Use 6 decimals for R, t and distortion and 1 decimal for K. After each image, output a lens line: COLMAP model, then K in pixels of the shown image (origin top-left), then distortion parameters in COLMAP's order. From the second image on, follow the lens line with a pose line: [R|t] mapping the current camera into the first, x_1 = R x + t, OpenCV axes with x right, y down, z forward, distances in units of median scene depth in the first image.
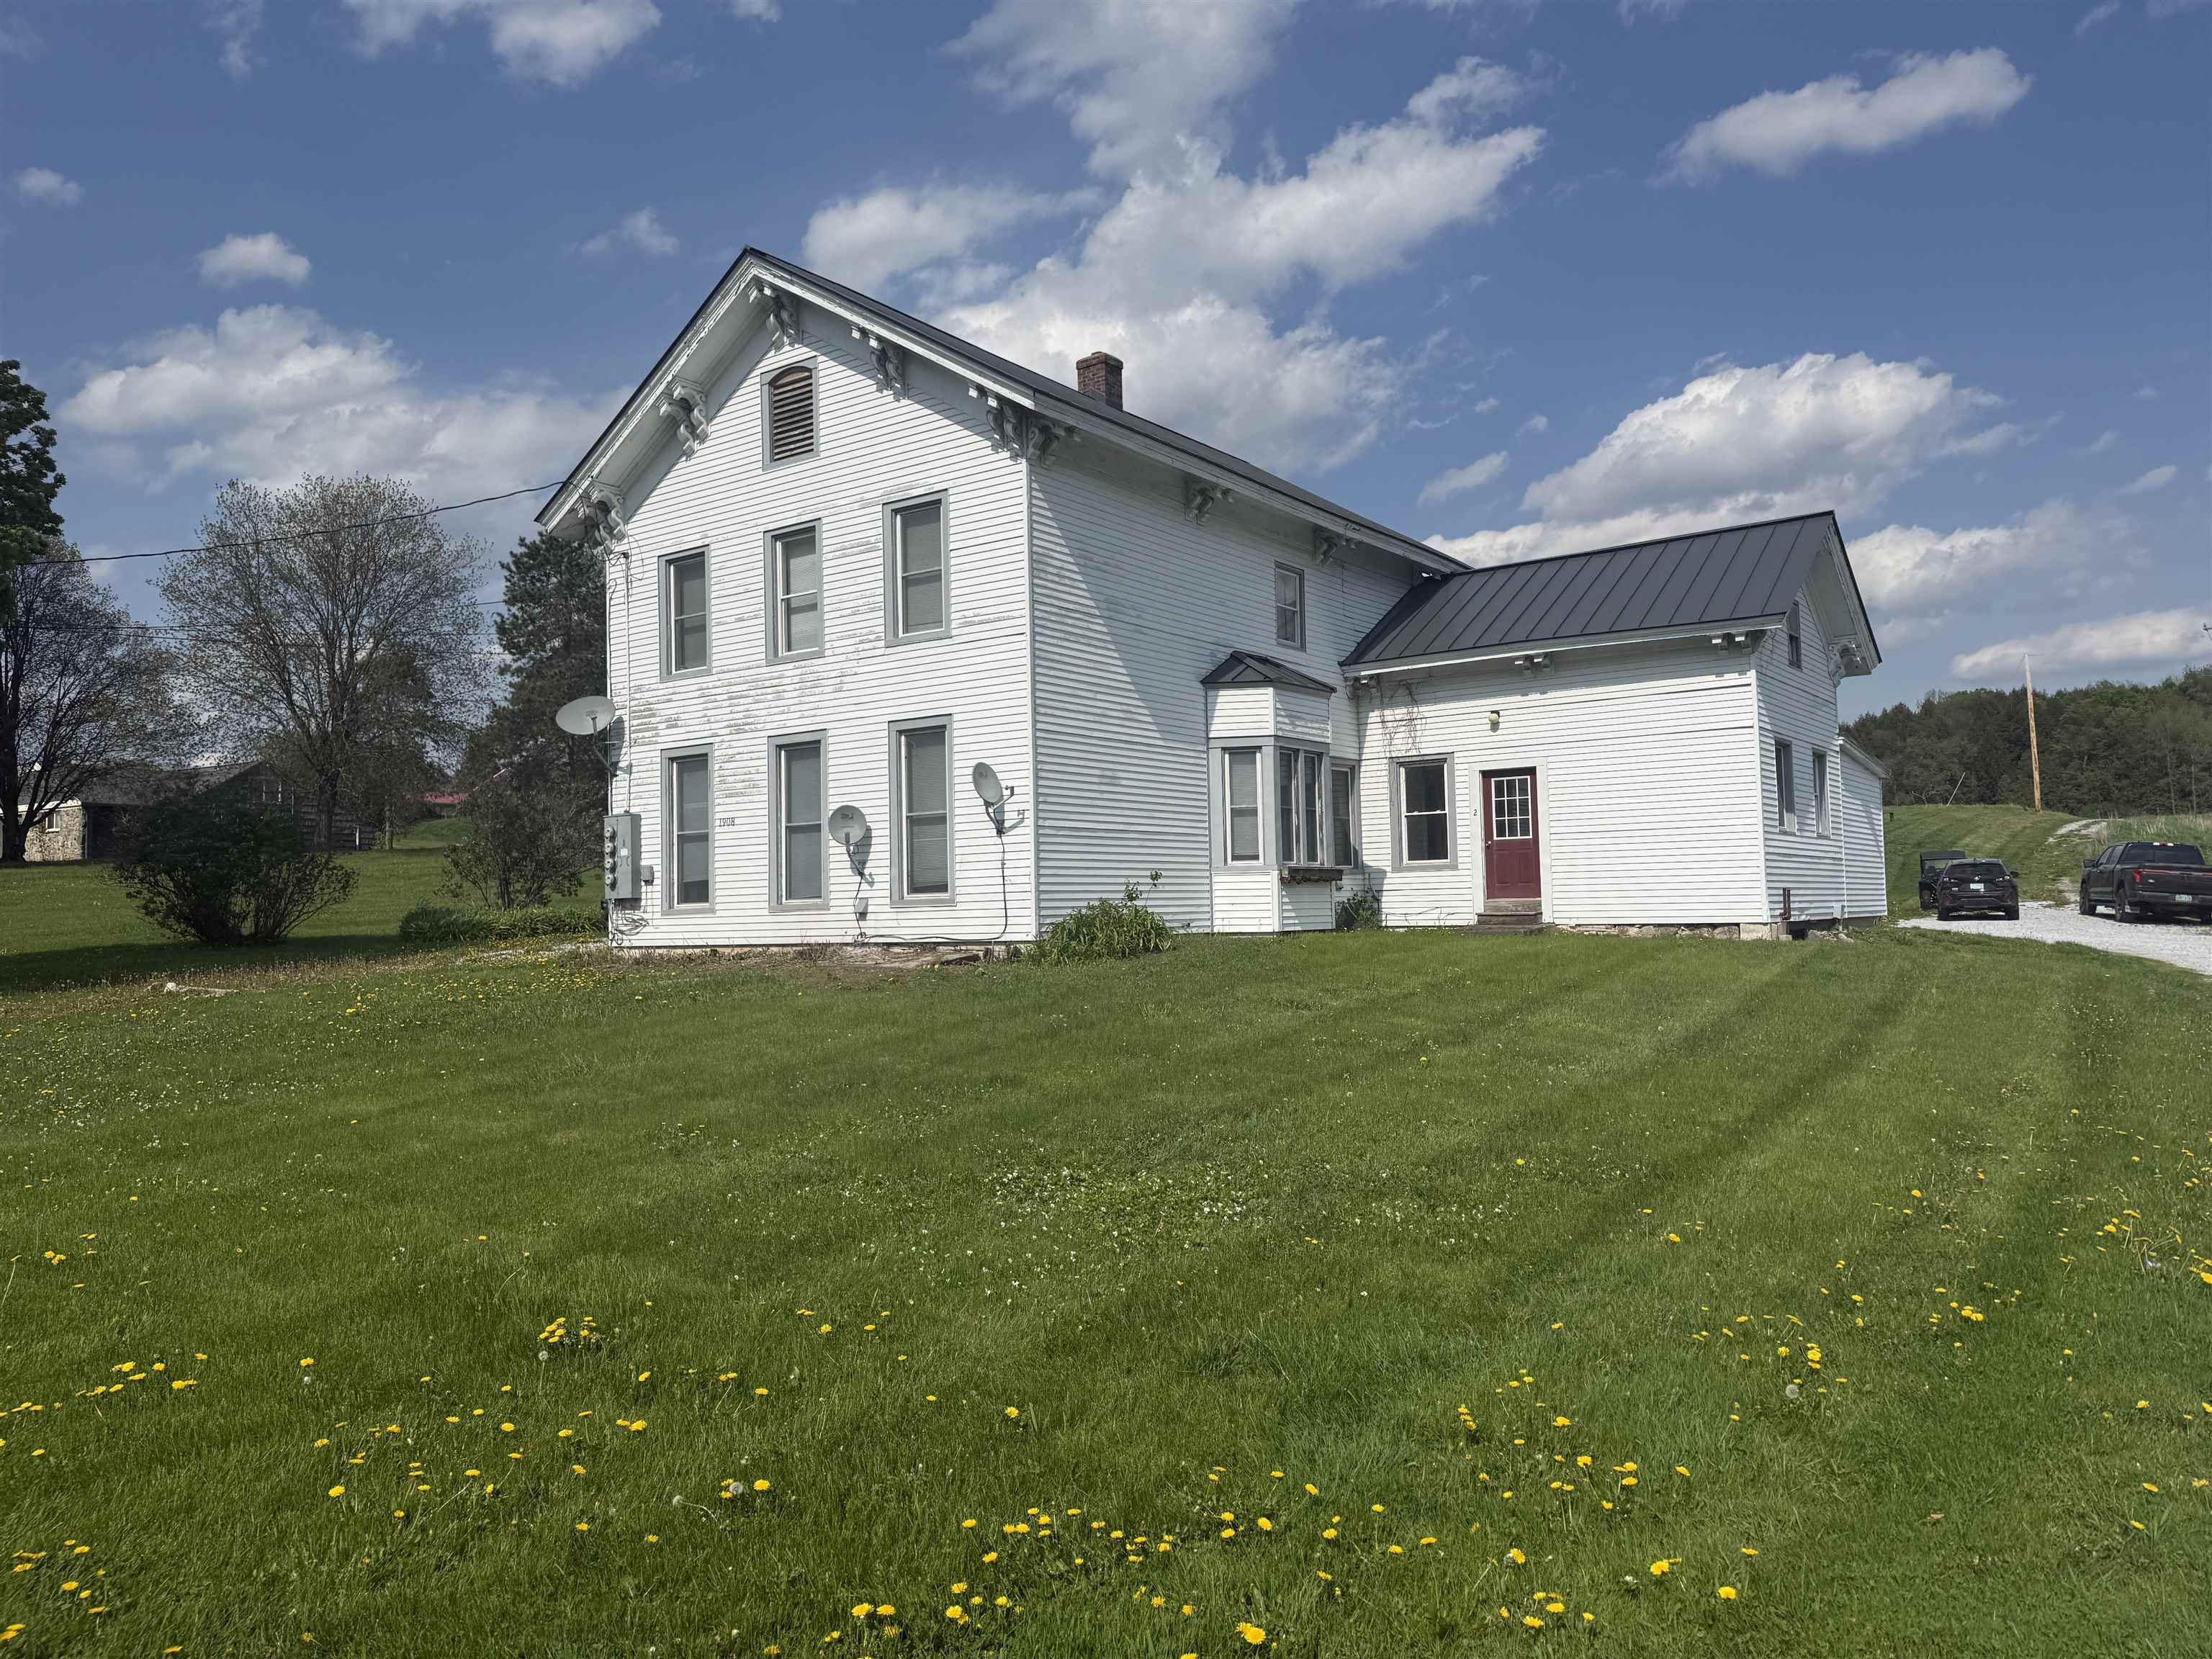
lens RADIAL K [[1536.7, 0, 1106.0], [0, 1536.7, 829.5], [0, 0, 1]] dist [0.146954, -0.241997]
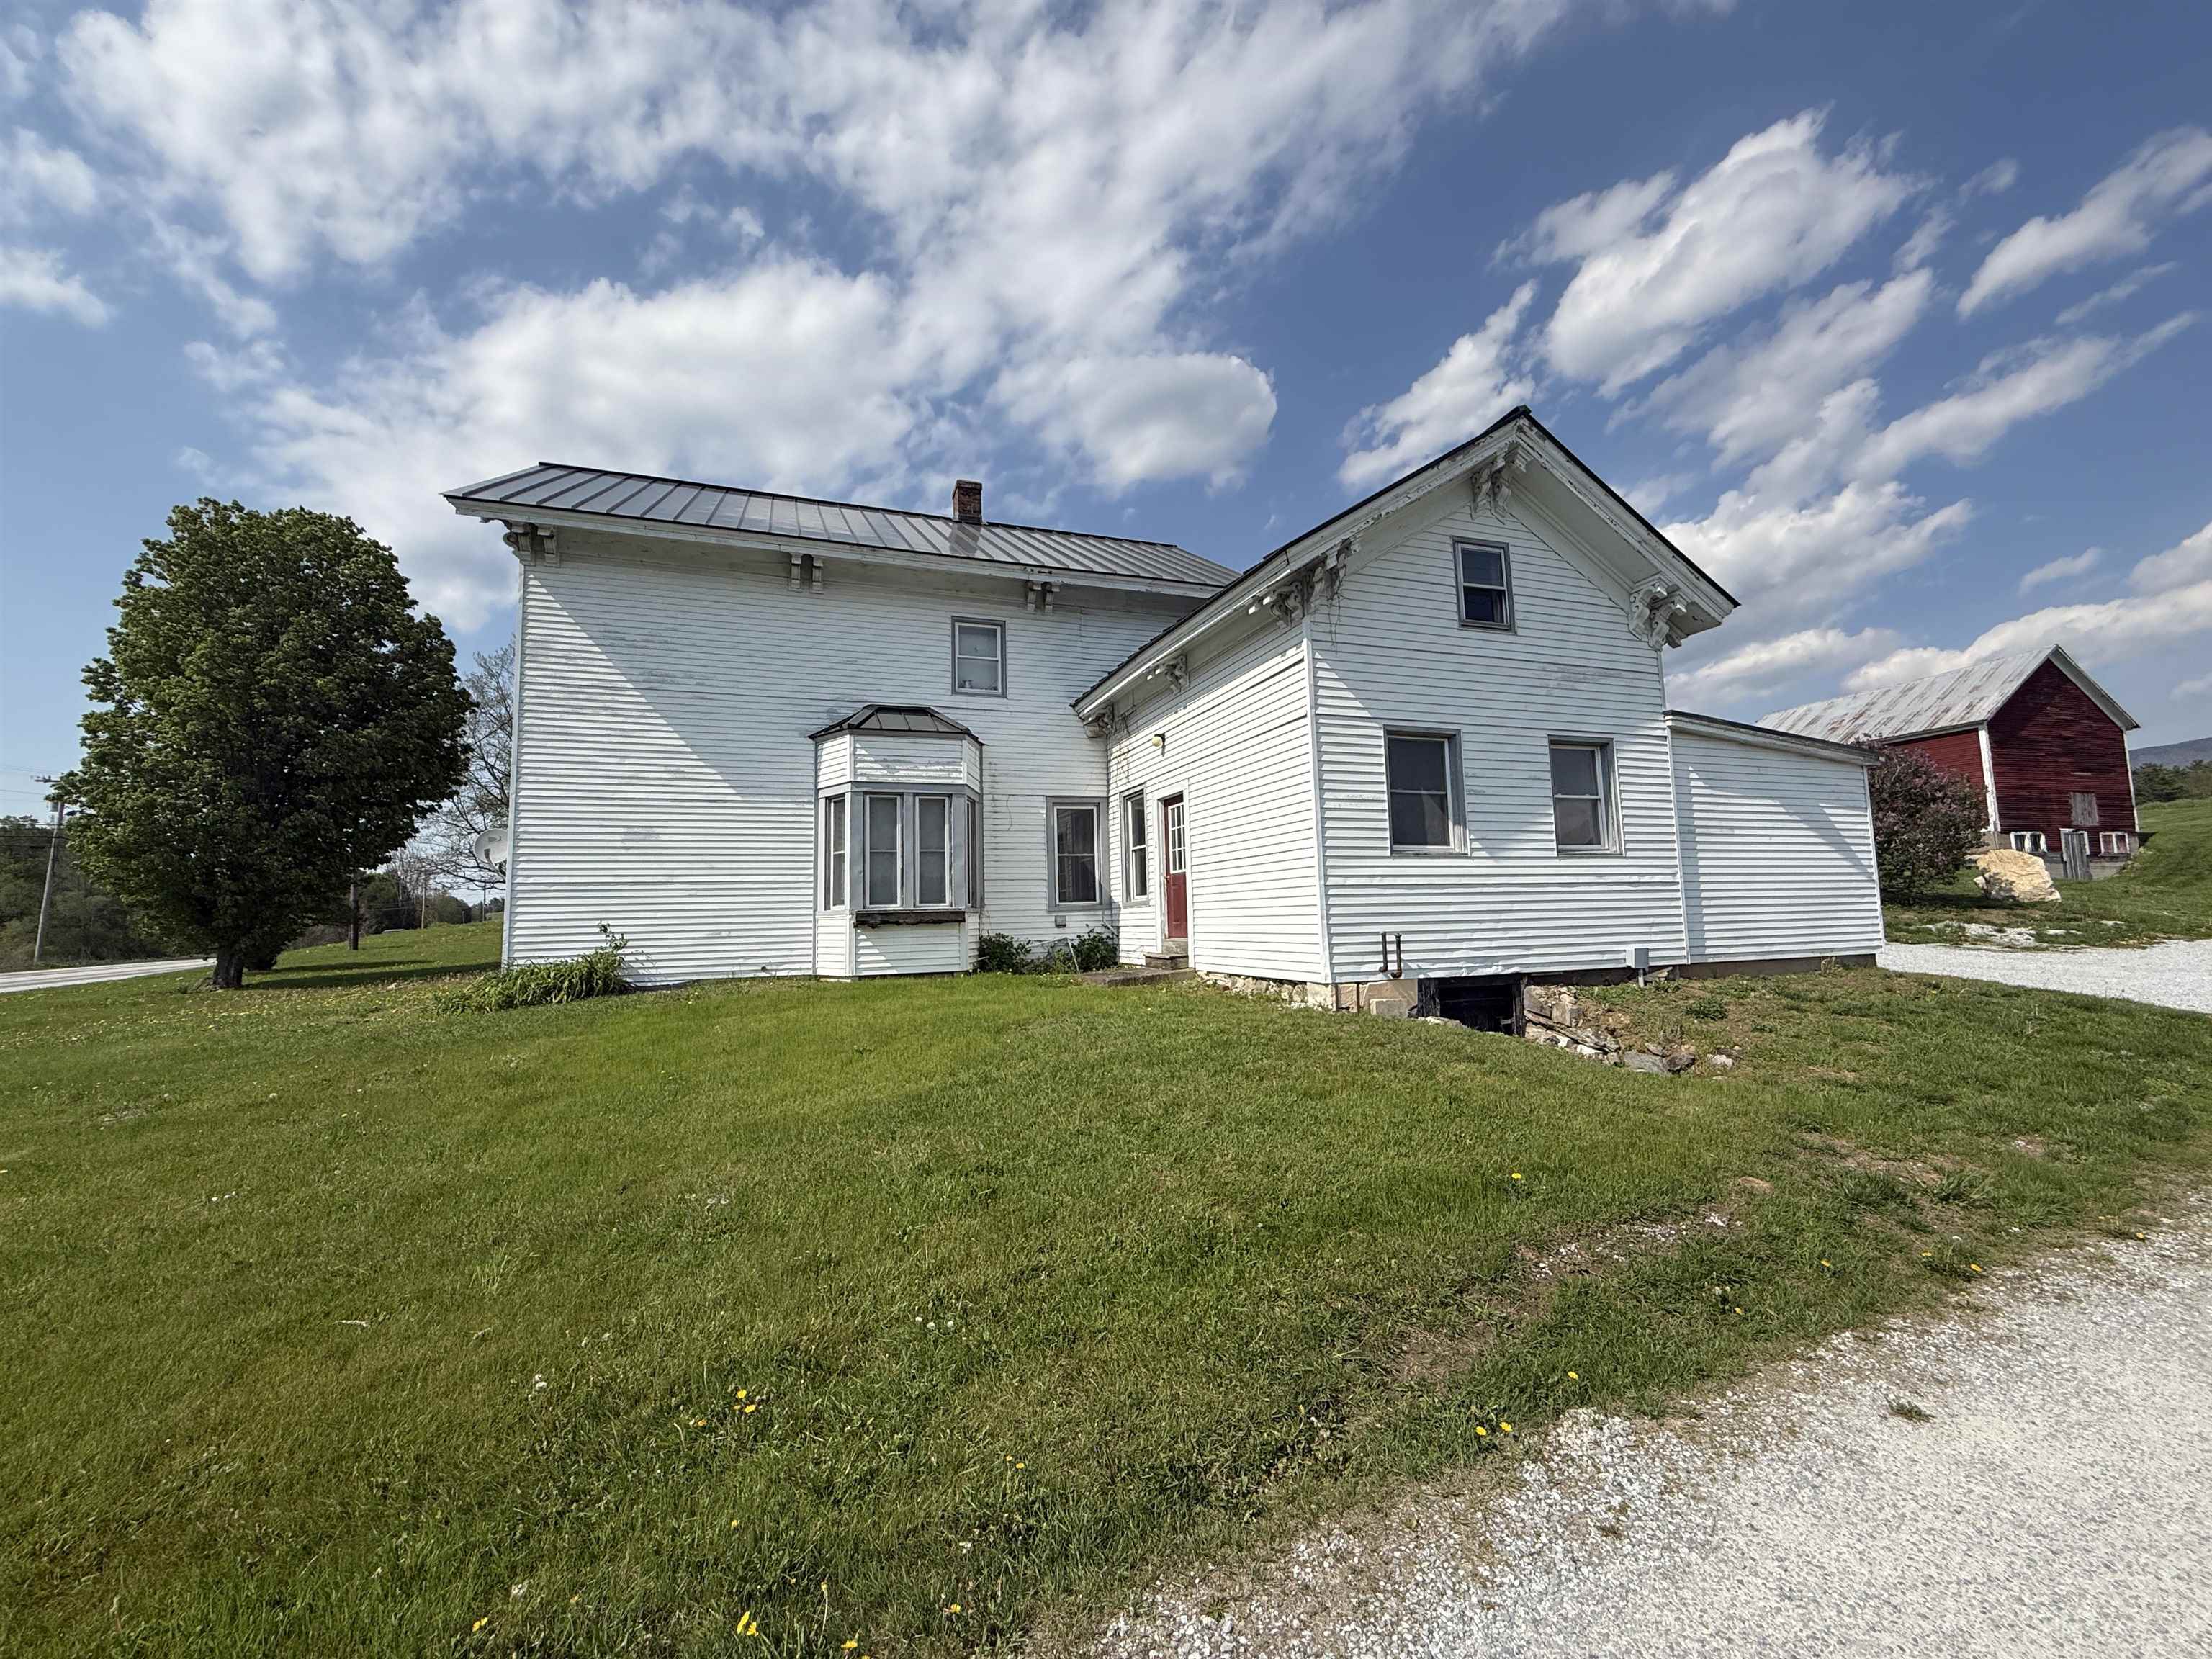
lens RADIAL K [[895.3, 0, 1106.0], [0, 895.3, 829.5], [0, 0, 1]] dist [0.000535, -0.000010]
pose [[0.824634, -0.057473, -0.562739, 0.519039], [0.036562, 0.998160, -0.048365, 0.004742], [0.564483, 0.019308, 0.825219, 0.545785]]
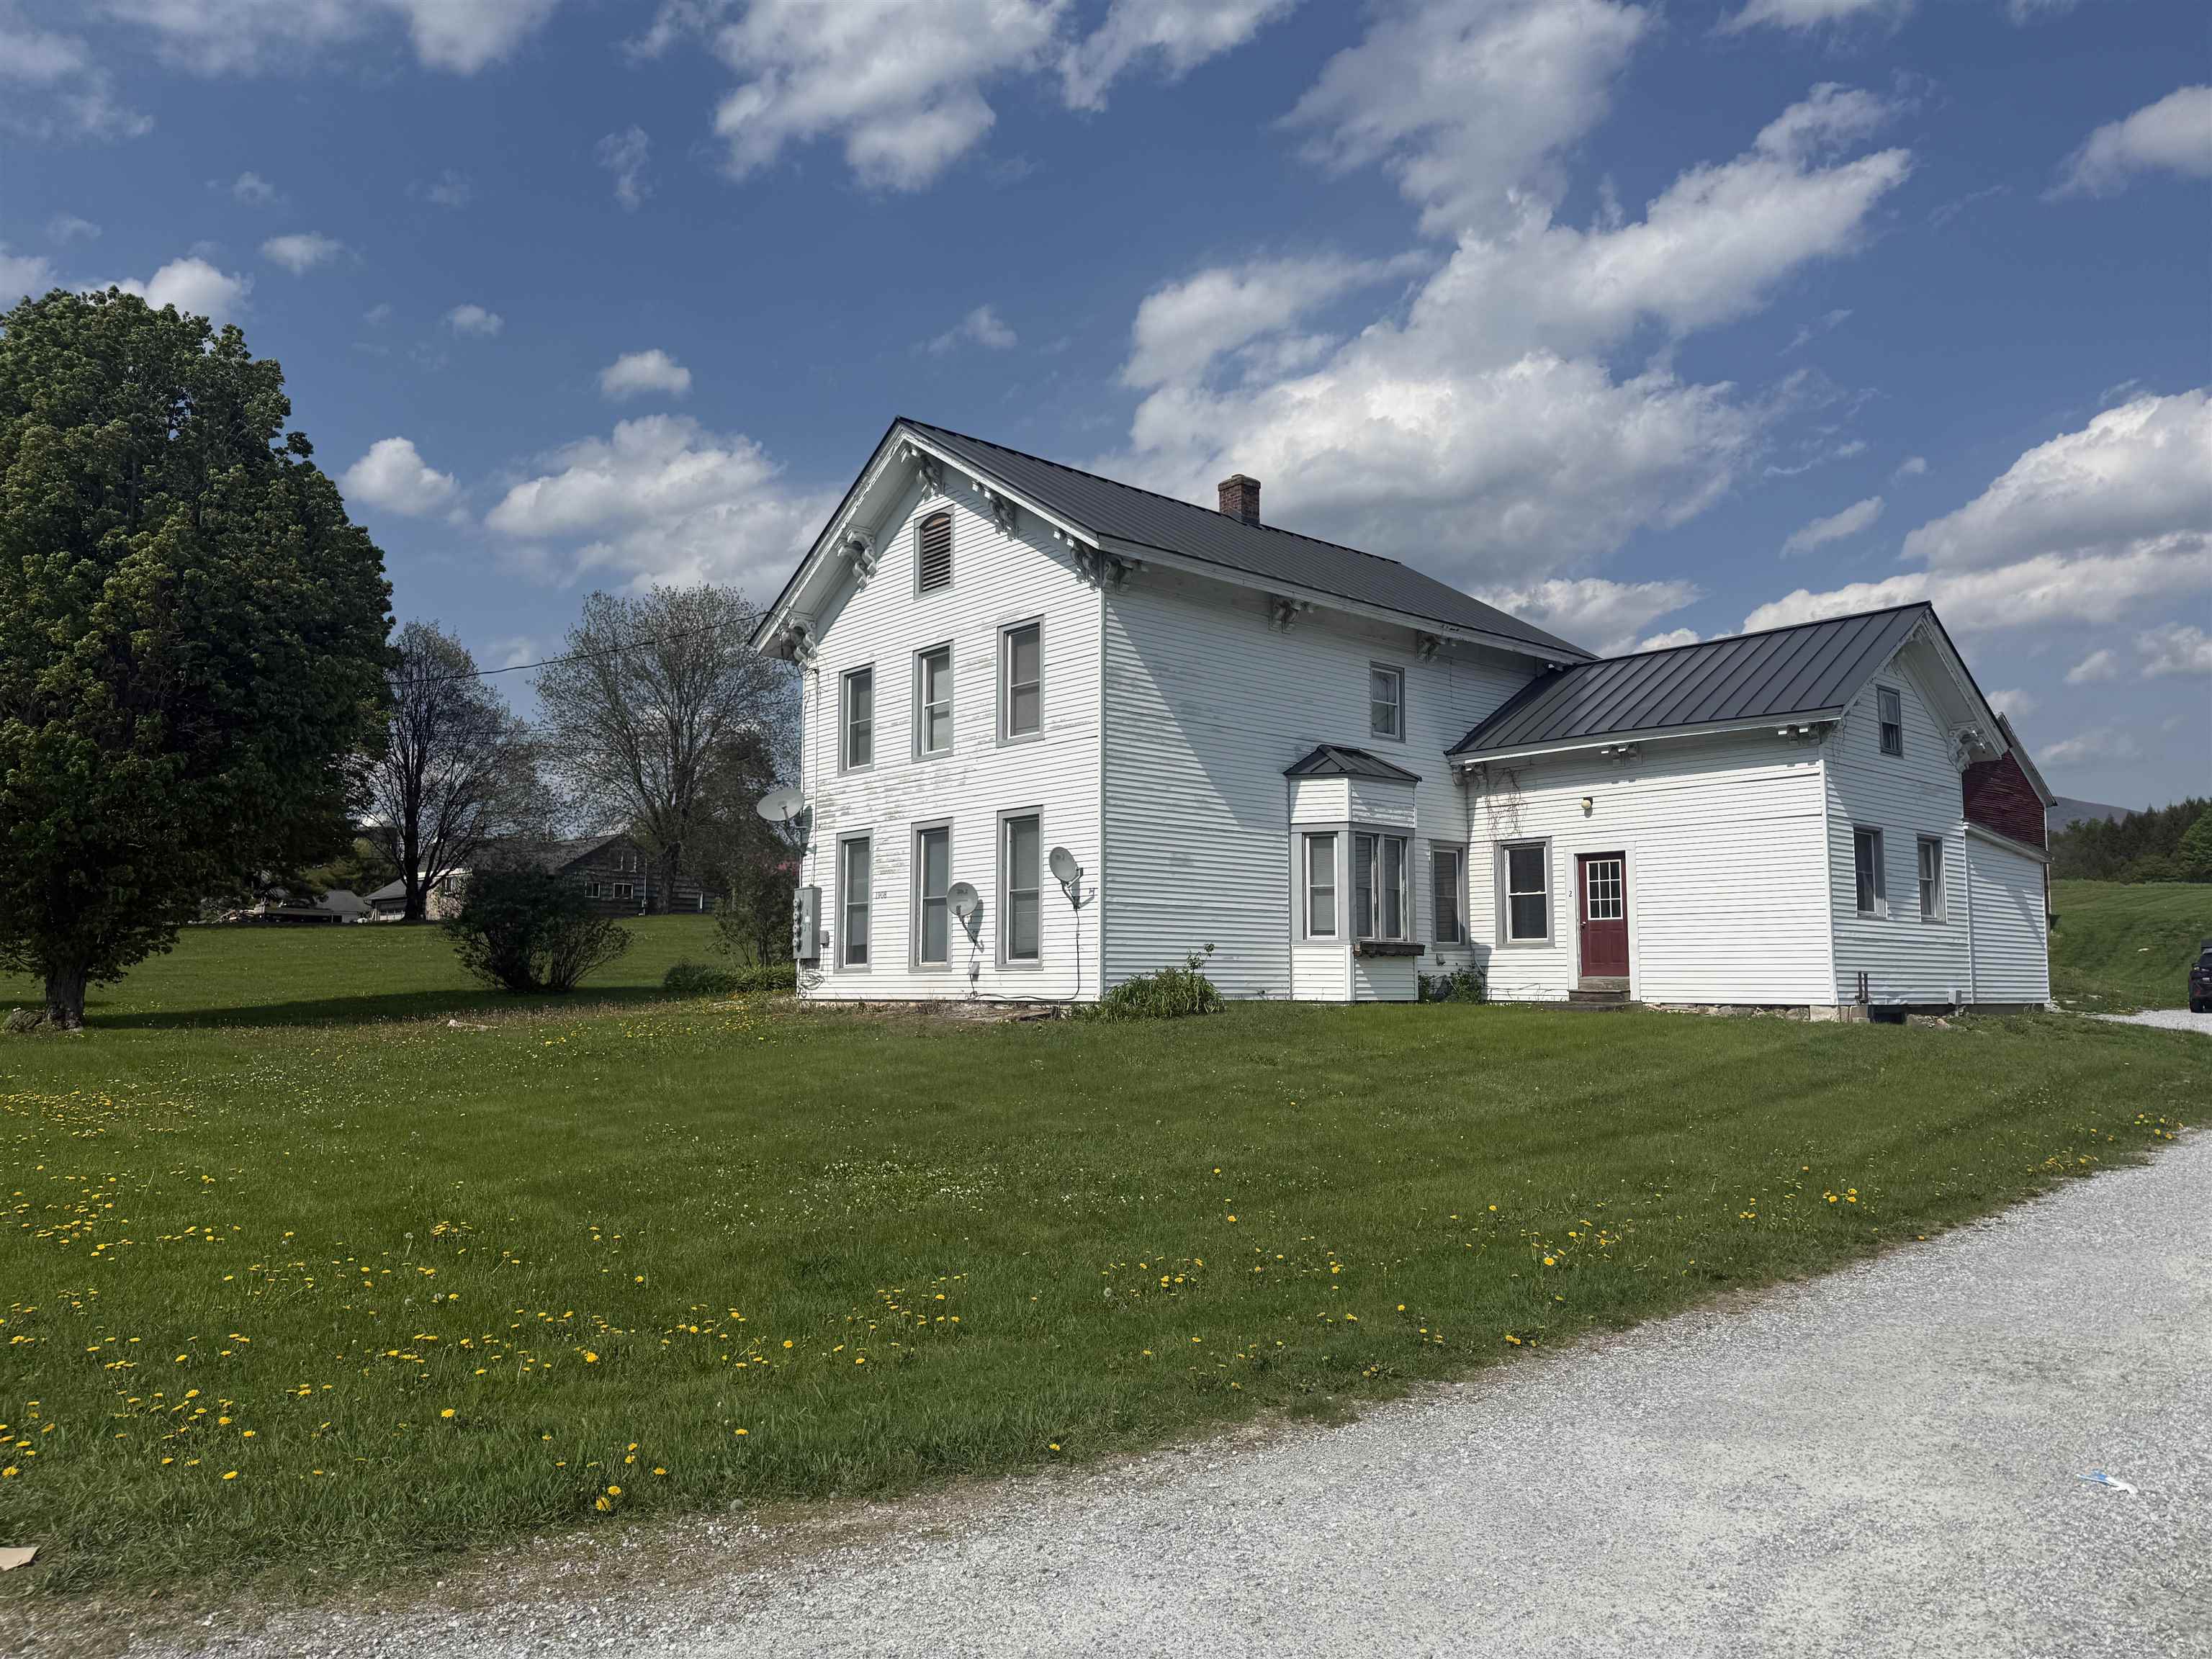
lens RADIAL K [[1583.9, 0, 1079.2], [0, 1583.9, 855.9], [0, 0, 1]] dist [0.070779, -0.084862]
pose [[0.973488, 0.005228, -0.228680, 0.162297], [-0.012055, 0.999522, -0.028469, -0.001953], [0.228422, 0.030471, 0.973085, -0.129752]]
